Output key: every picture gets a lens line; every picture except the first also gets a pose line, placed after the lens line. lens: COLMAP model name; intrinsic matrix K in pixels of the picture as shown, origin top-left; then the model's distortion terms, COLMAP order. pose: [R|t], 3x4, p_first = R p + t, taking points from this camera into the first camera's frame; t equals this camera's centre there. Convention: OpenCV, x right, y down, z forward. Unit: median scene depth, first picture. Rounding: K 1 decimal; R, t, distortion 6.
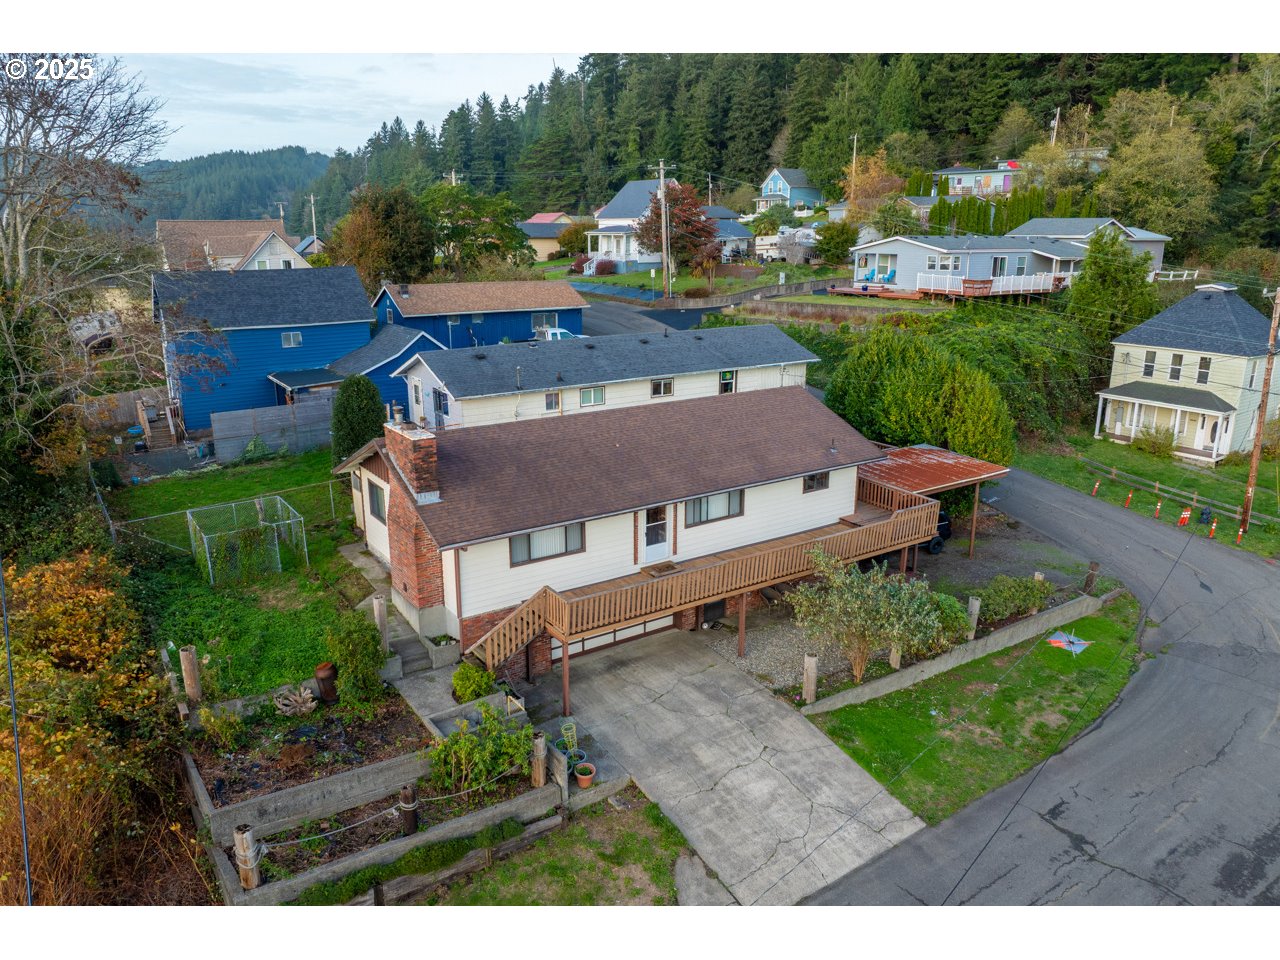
lens RADIAL K [[909.5, 0, 628.6], [0, 909.5, 473.2], [0, 0, 1]] dist [-0.034822, 0.001046]
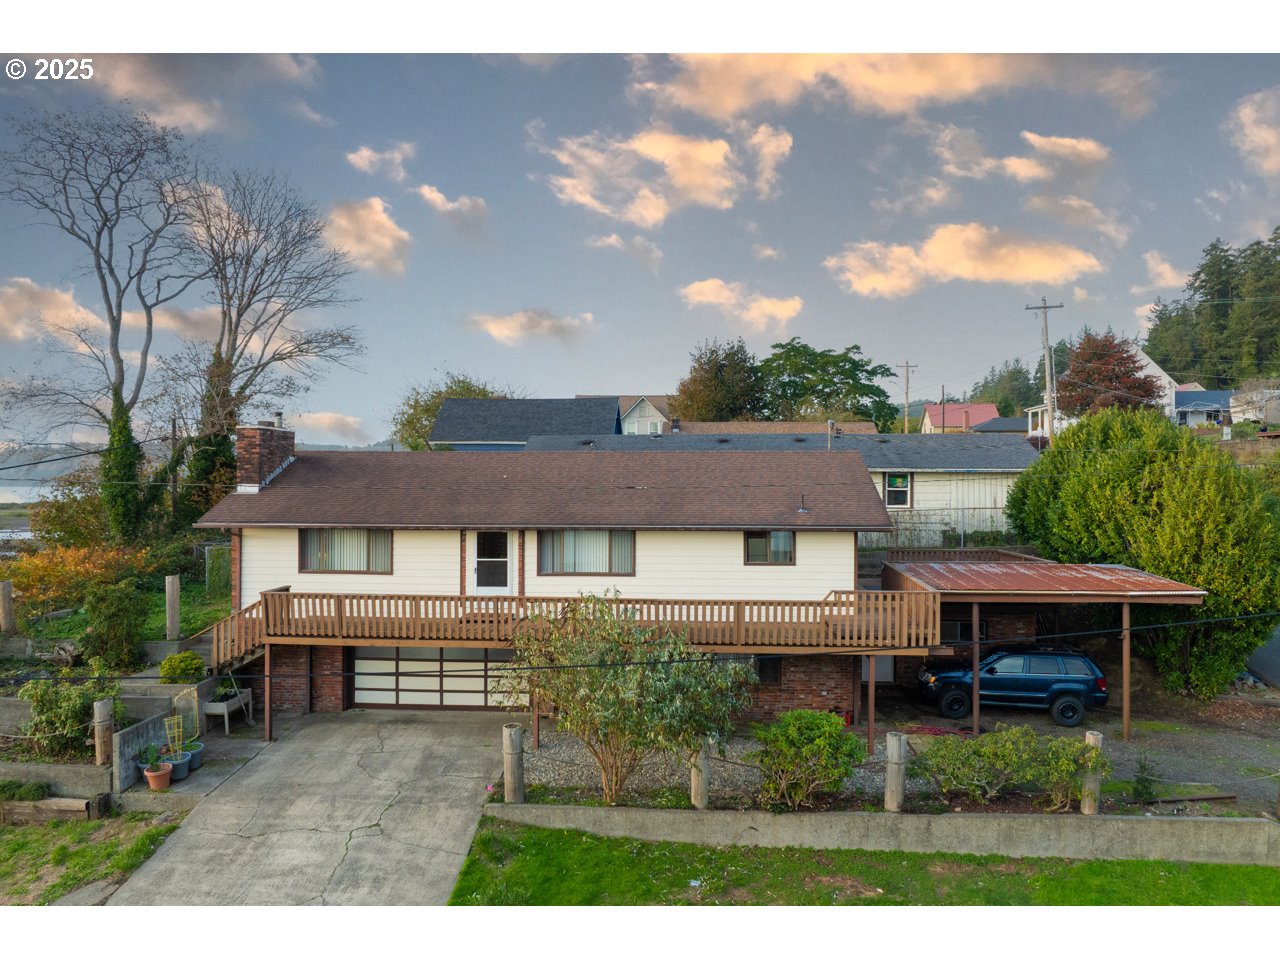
lens RADIAL K [[909.5, 0, 636.8], [0, 909.5, 479.6], [0, 0, 1]] dist [-0.034822, 0.001046]
pose [[0.788485, 0.000261, -0.615054, 0.633553], [-0.162063, 0.964749, -0.207352, 0.134482], [0.593318, 0.263171, 0.760733, 0.444454]]
